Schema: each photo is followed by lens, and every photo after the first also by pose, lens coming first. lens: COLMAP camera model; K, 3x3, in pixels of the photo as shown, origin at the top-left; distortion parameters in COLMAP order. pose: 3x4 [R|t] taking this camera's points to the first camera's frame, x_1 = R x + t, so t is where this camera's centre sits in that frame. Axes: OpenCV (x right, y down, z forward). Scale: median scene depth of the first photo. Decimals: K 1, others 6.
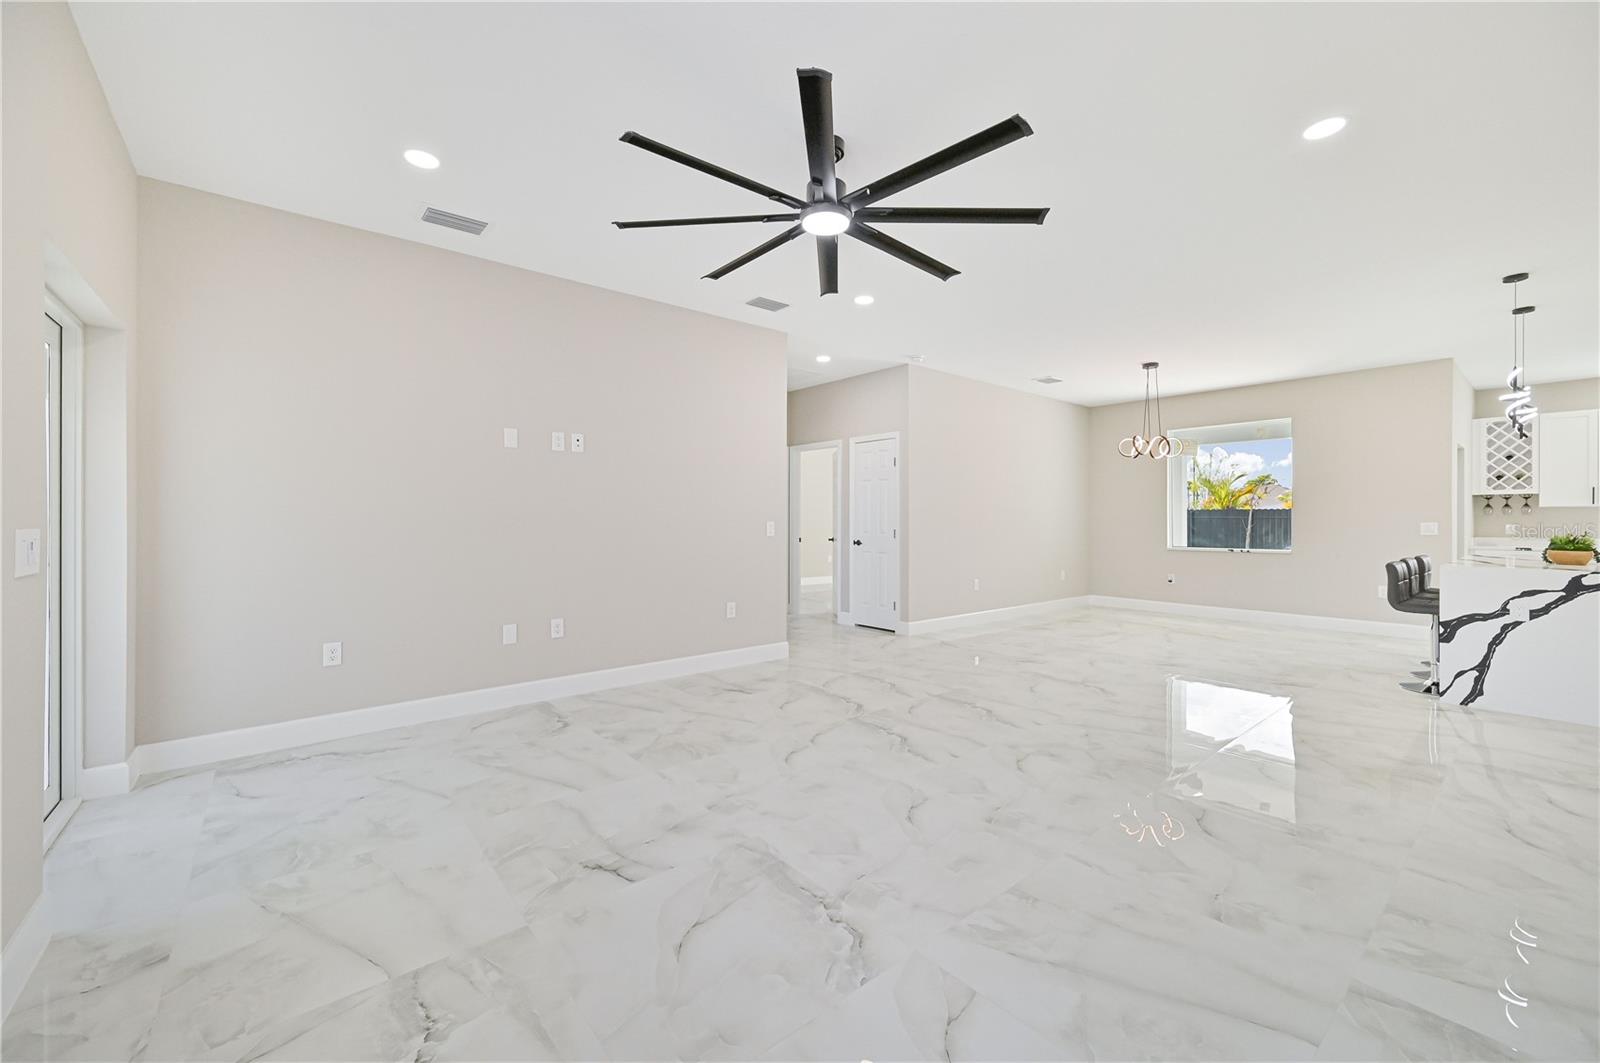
lens RADIAL K [[633.5, 0, 799.7], [0, 633.5, 522.4], [0, 0, 1]] dist [-0.001852, 0.000370]
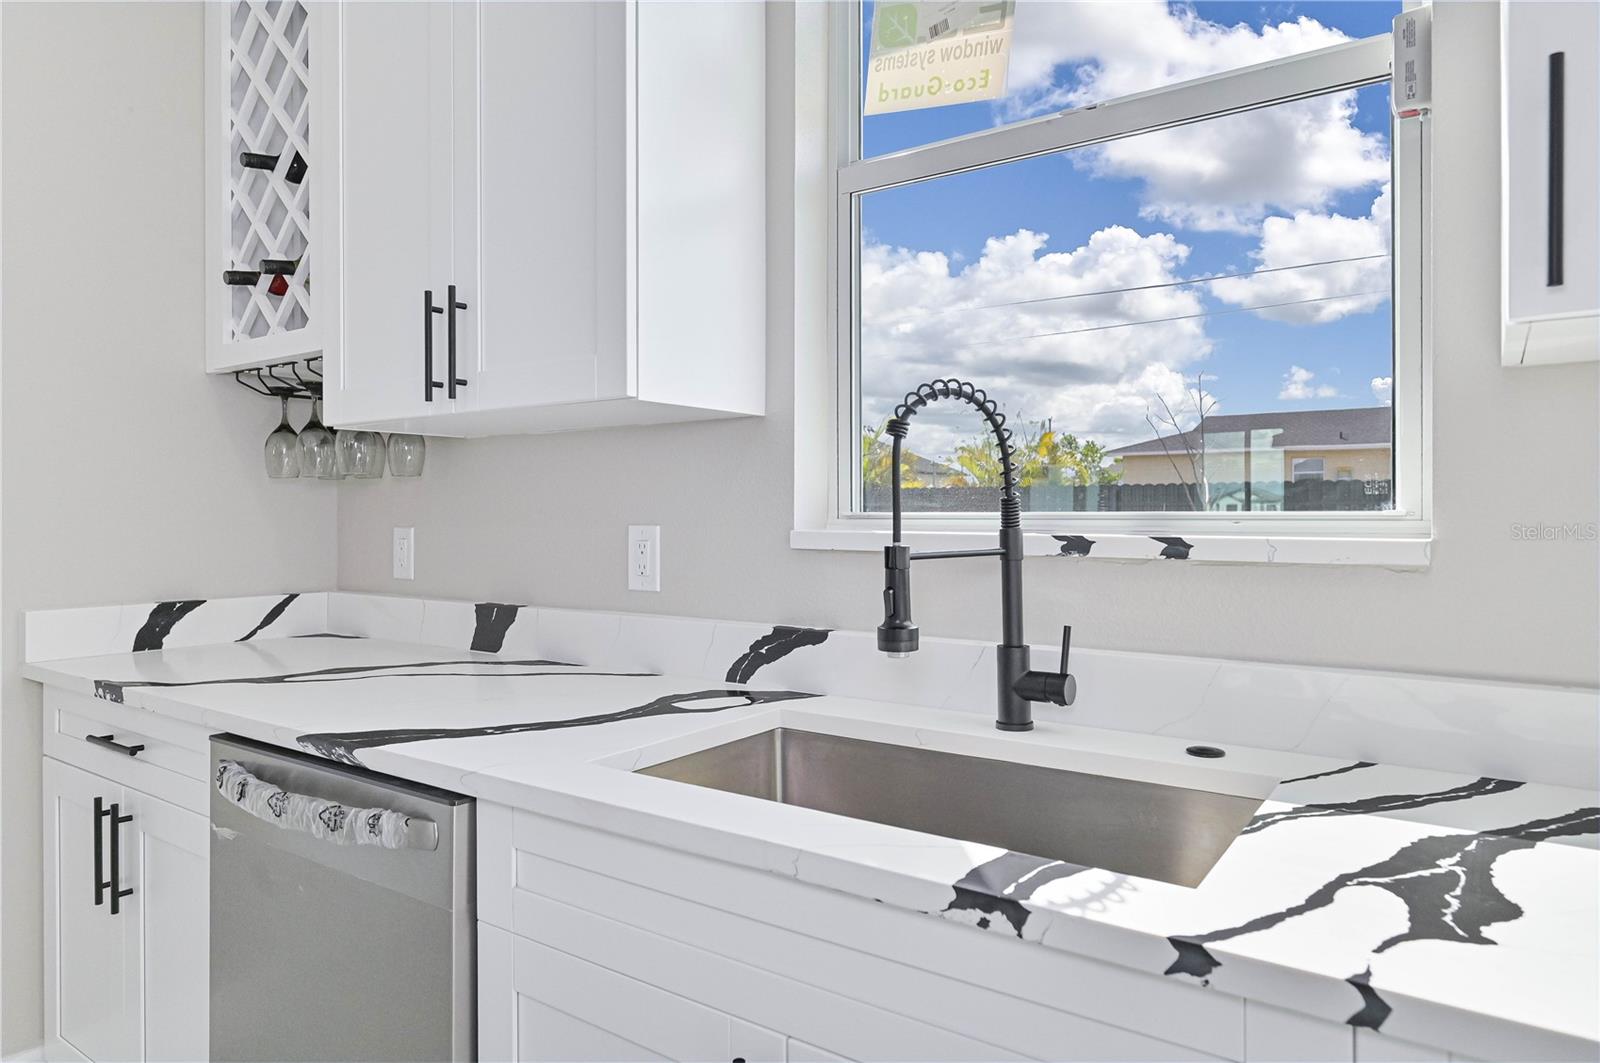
lens RADIAL K [[985.4, 0, 814.0], [0, 985.4, 515.7], [0, 0, 1]] dist [-0.002483, 0.000994]
pose [[0.962095, -0.004105, 0.272683, 2.081053], [0.004122, 0.999991, 0.000508, -0.000661], [-0.272682, 0.000635, 0.962104, 1.205458]]
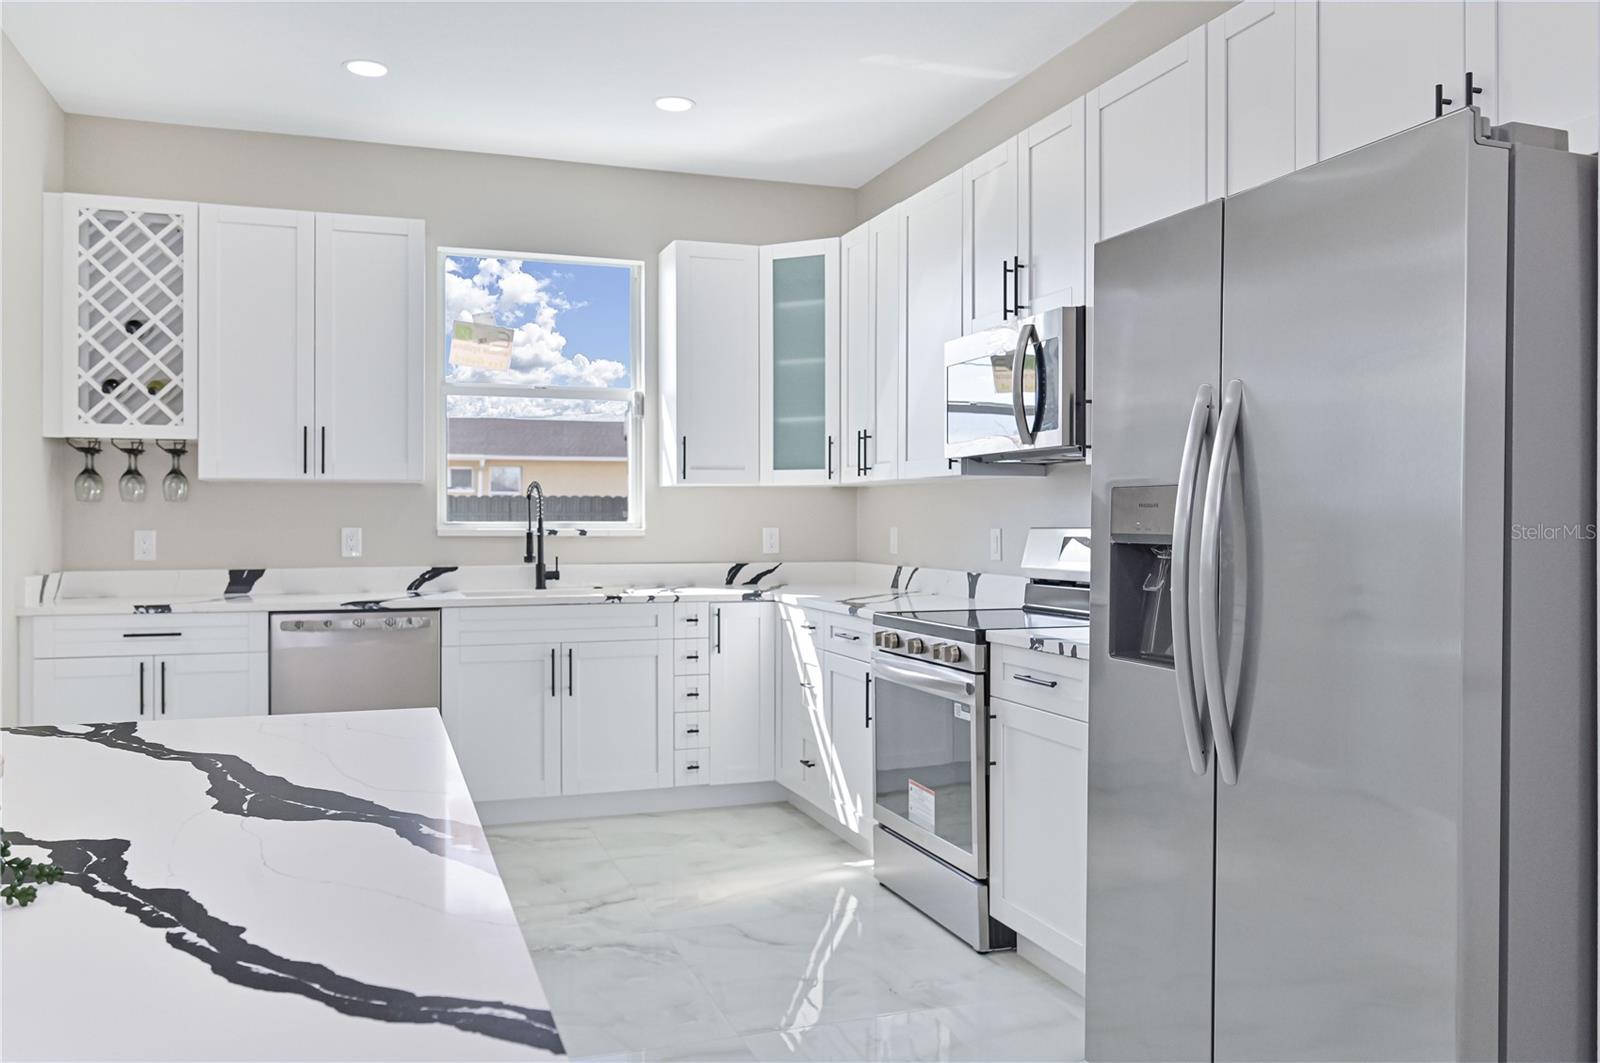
lens RADIAL K [[1239.7, 0, 797.6], [0, 1239.7, 516.8], [0, 0, 1]] dist [-0.002764, 0.002495]
pose [[0.350063, 0.001963, 0.936724, 1.126326], [0.004594, 0.999982, -0.003812, -0.000572], [-0.936715, 0.005637, 0.350048, 0.798527]]
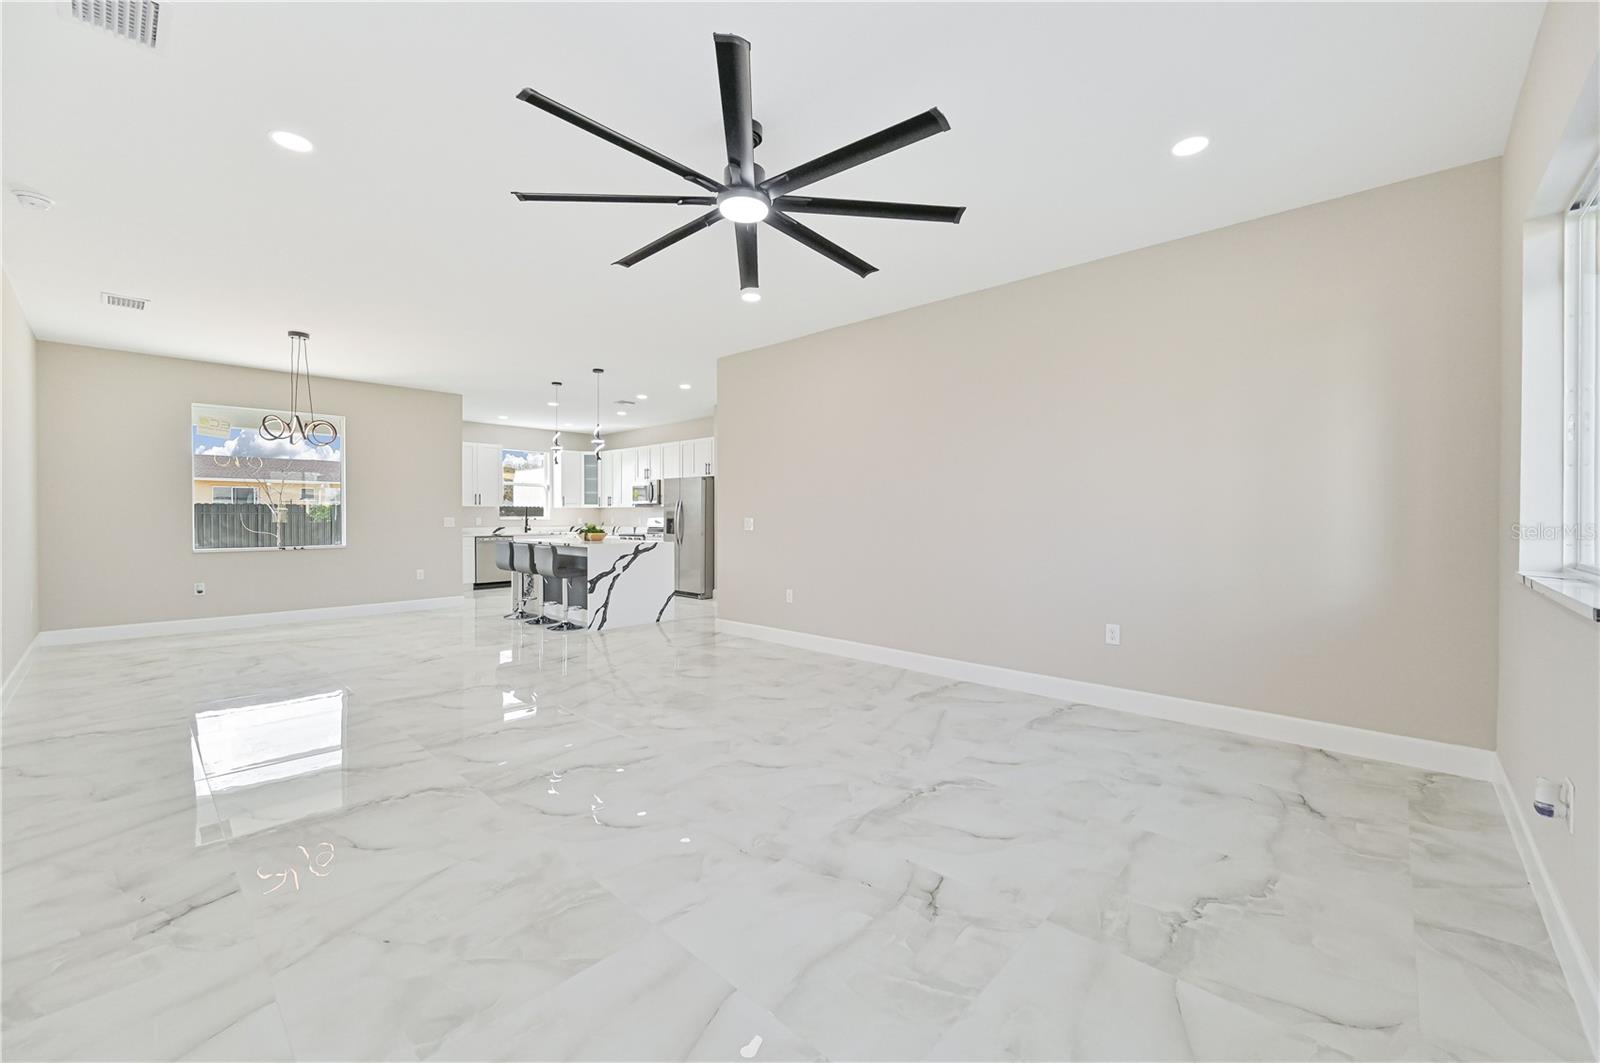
lens RADIAL K [[633.5, 0, 808.8], [0, 633.5, 531.5], [0, 0, 1]] dist [-0.001852, 0.000370]
pose [[-0.133864, -0.025439, 0.990673, -0.599182], [0.004771, 0.999642, 0.026314, -0.002137], [-0.990988, 0.008249, -0.133695, 0.662716]]
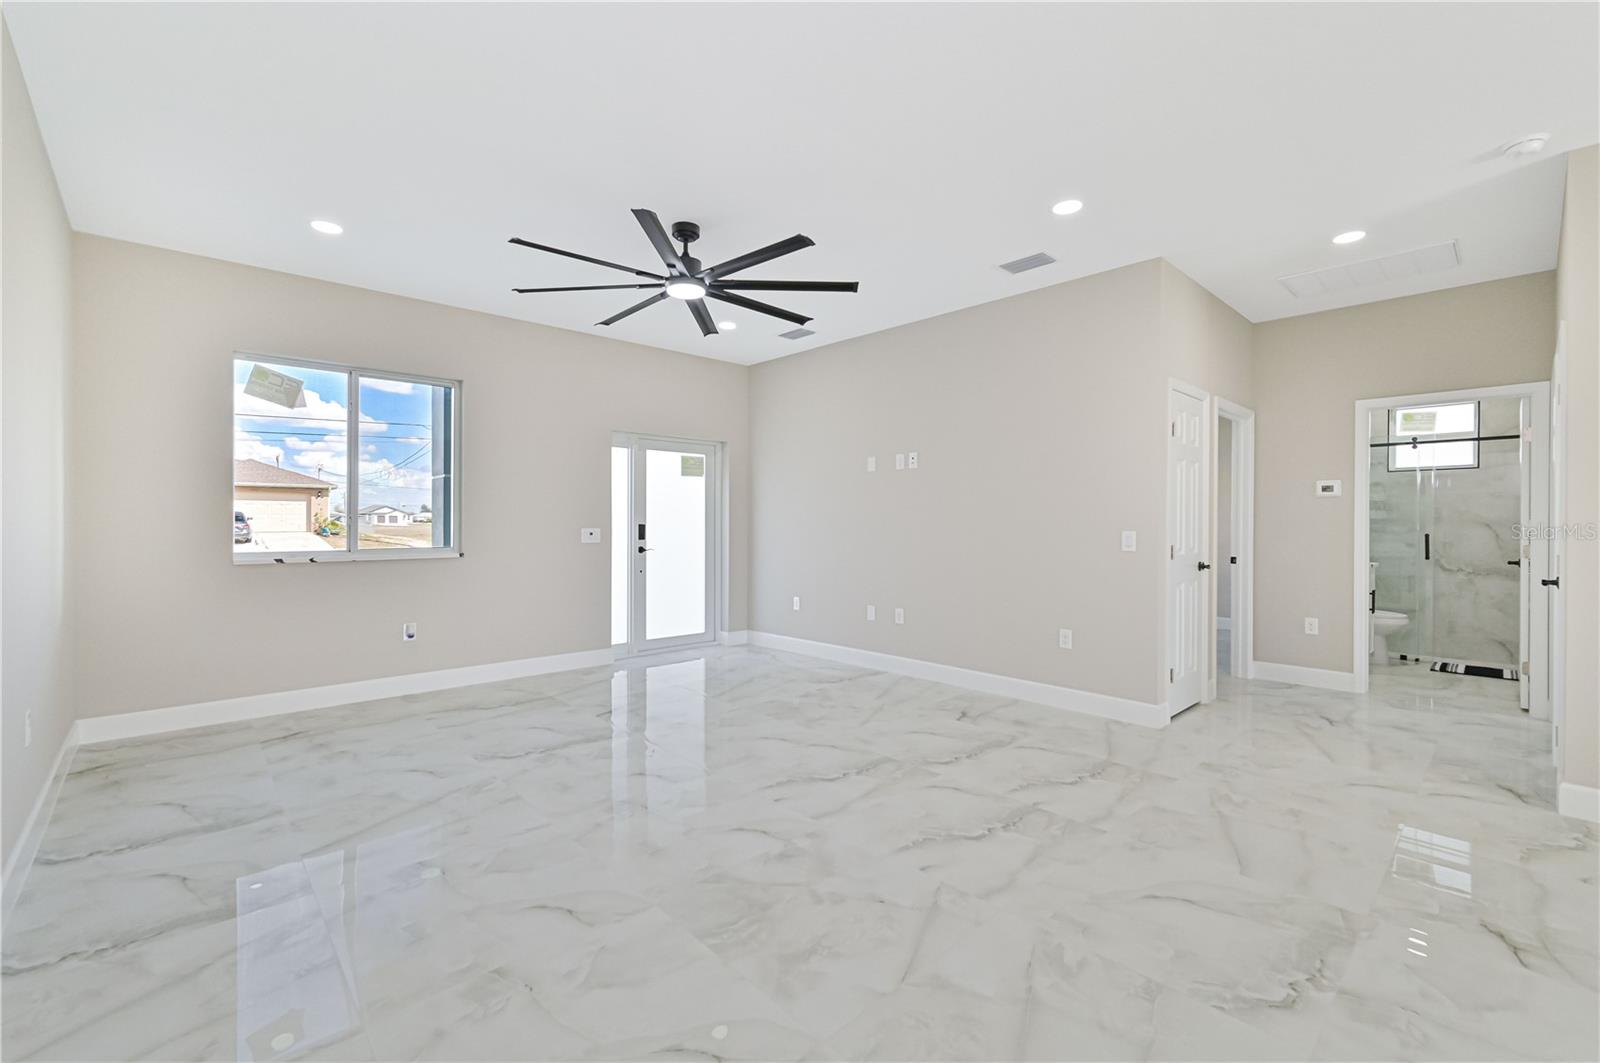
lens RADIAL K [[671.5, 0, 803.1], [0, 671.5, 528.2], [0, 0, 1]] dist [-0.007729, -0.000145]
pose [[0.056658, 0.006857, -0.998370, 0.885574], [-0.007098, 0.999954, 0.006465, -0.008464], [0.998368, 0.006720, 0.056704, 0.744546]]
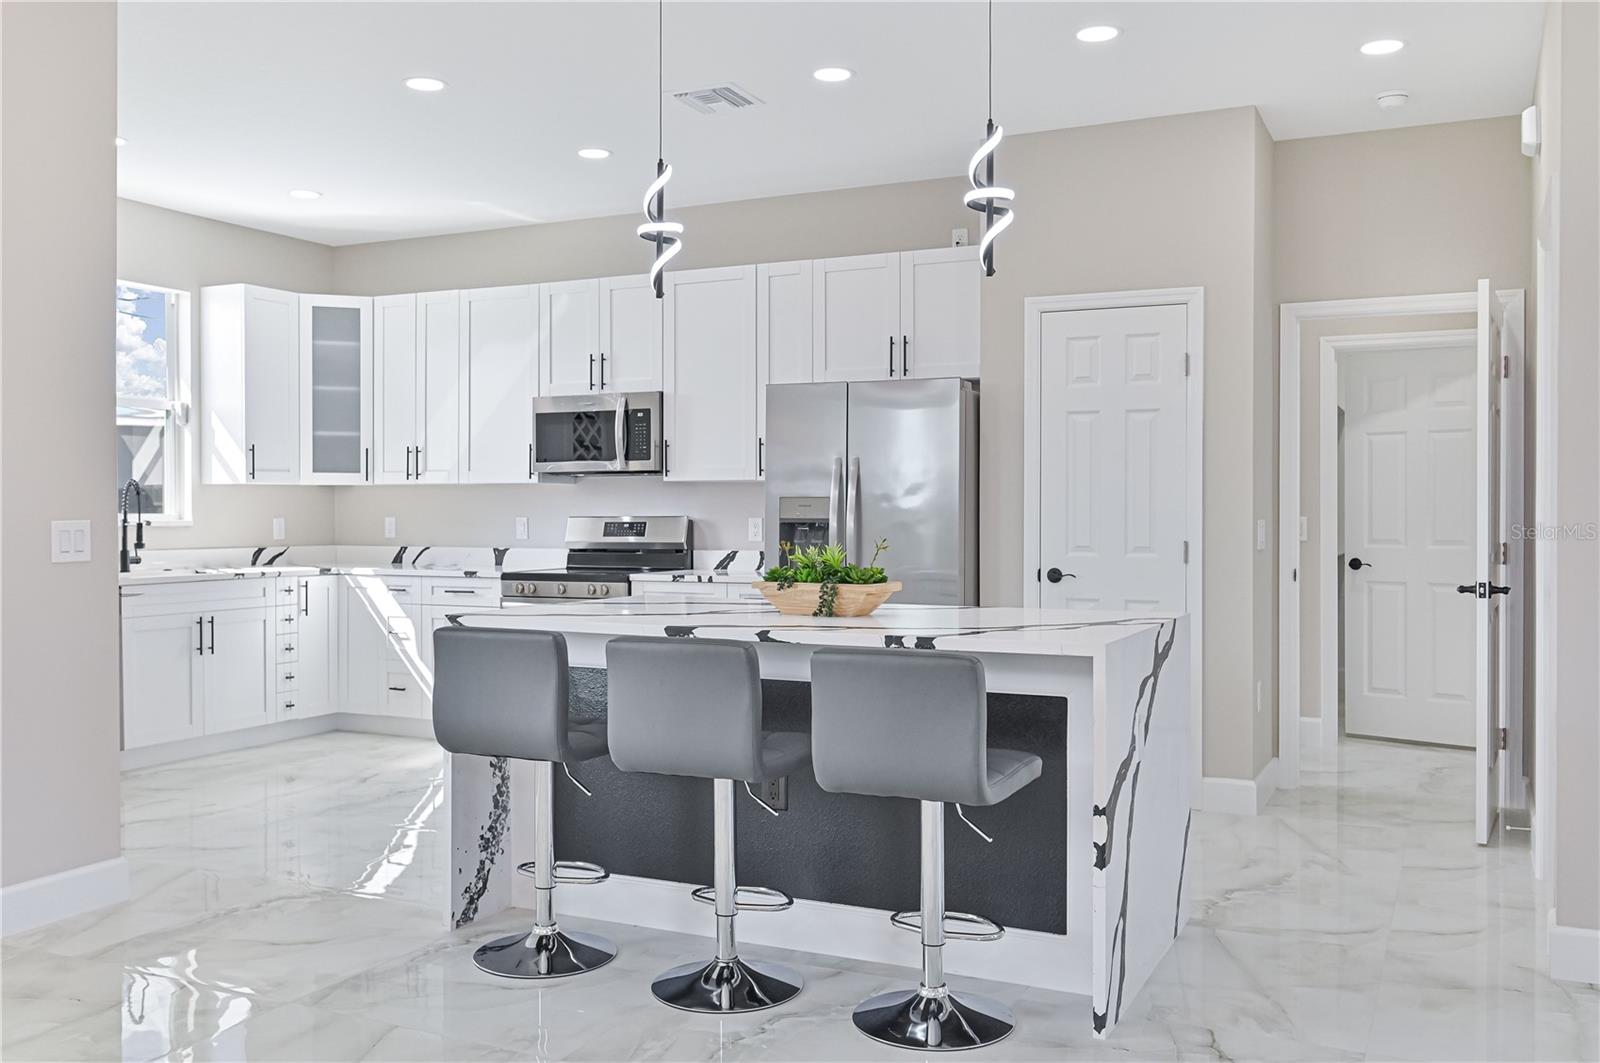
lens RADIAL K [[1395.6, 0, 804.4], [0, 1395.6, 516.1], [0, 0, 1]] dist [-0.007991, 0.012515]
pose [[-0.414547, -0.004861, 0.910015, 0.386807], [0.005267, 0.999956, 0.007741, -0.007503], [-0.910012, 0.008002, -0.414504, 1.444866]]
